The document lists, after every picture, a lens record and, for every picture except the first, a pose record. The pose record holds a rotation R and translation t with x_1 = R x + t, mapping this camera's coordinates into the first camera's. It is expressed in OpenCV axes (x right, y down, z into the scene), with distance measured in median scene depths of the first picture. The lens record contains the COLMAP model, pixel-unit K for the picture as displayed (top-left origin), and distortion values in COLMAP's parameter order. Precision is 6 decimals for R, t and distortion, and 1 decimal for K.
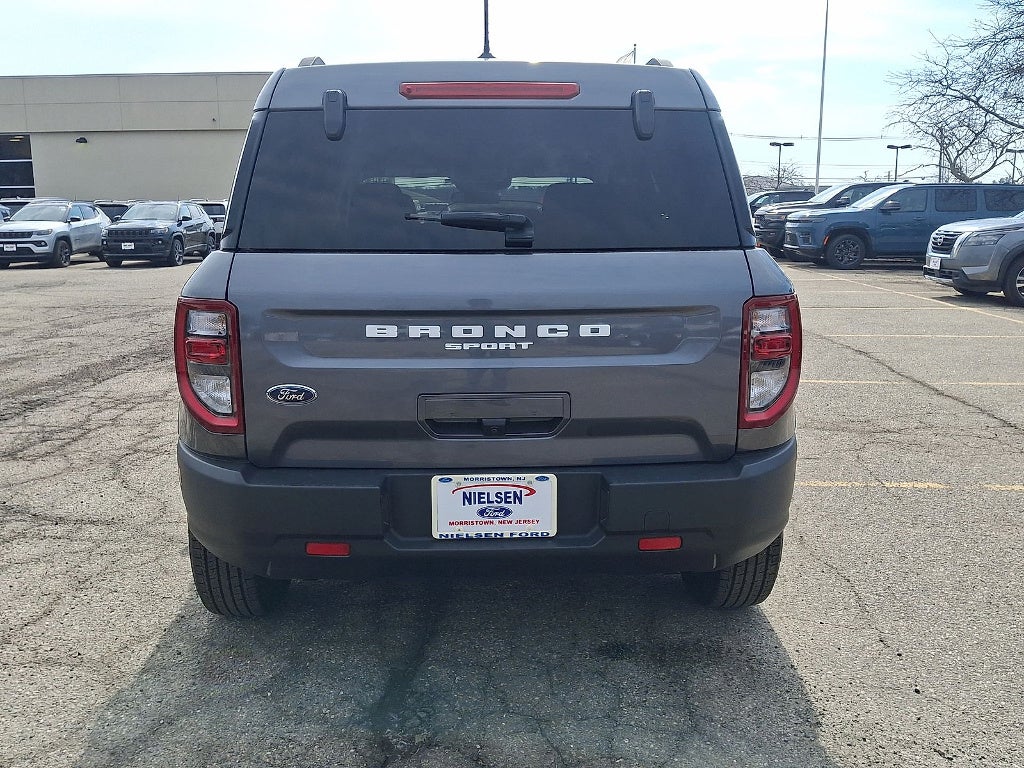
lens RADIAL K [[899.3, 0, 513.2], [0, 899.3, 377.6], [0, 0, 1]] dist [0.162263, -0.314108]
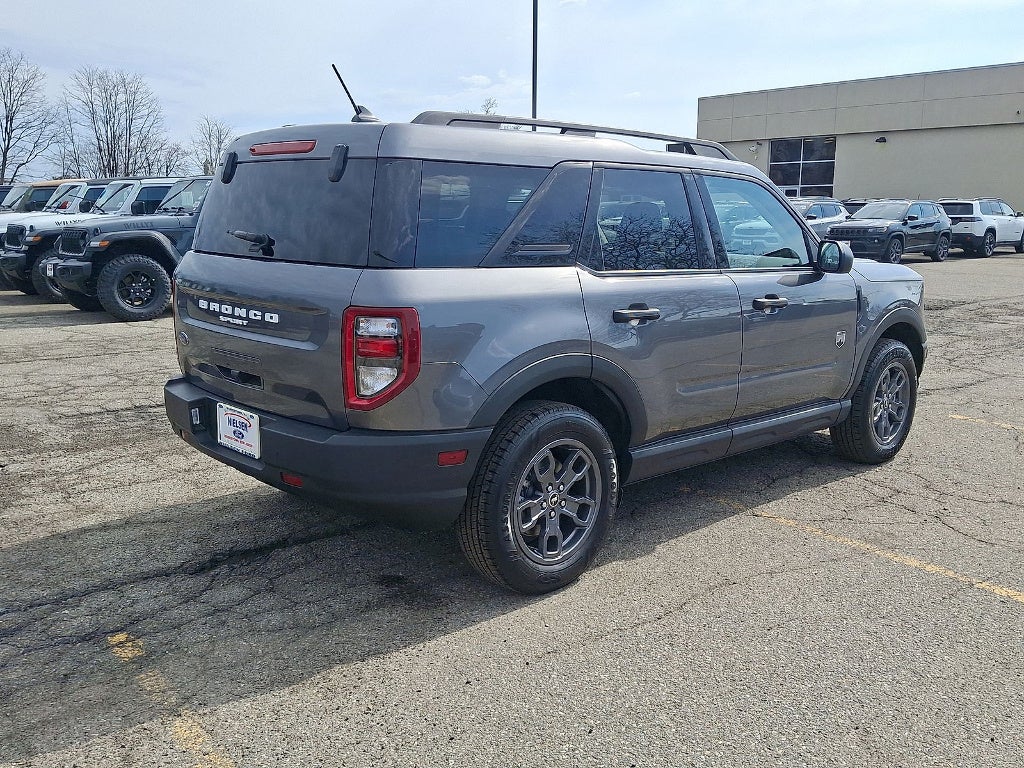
lens RADIAL K [[899.3, 0, 513.2], [0, 899.3, 377.6], [0, 0, 1]] dist [0.162263, -0.314108]
pose [[0.658845, 0.144563, -0.738258, 1.313764], [-0.141572, 0.987654, 0.067055, -0.101892], [0.738837, 0.060338, 0.671178, 0.314496]]
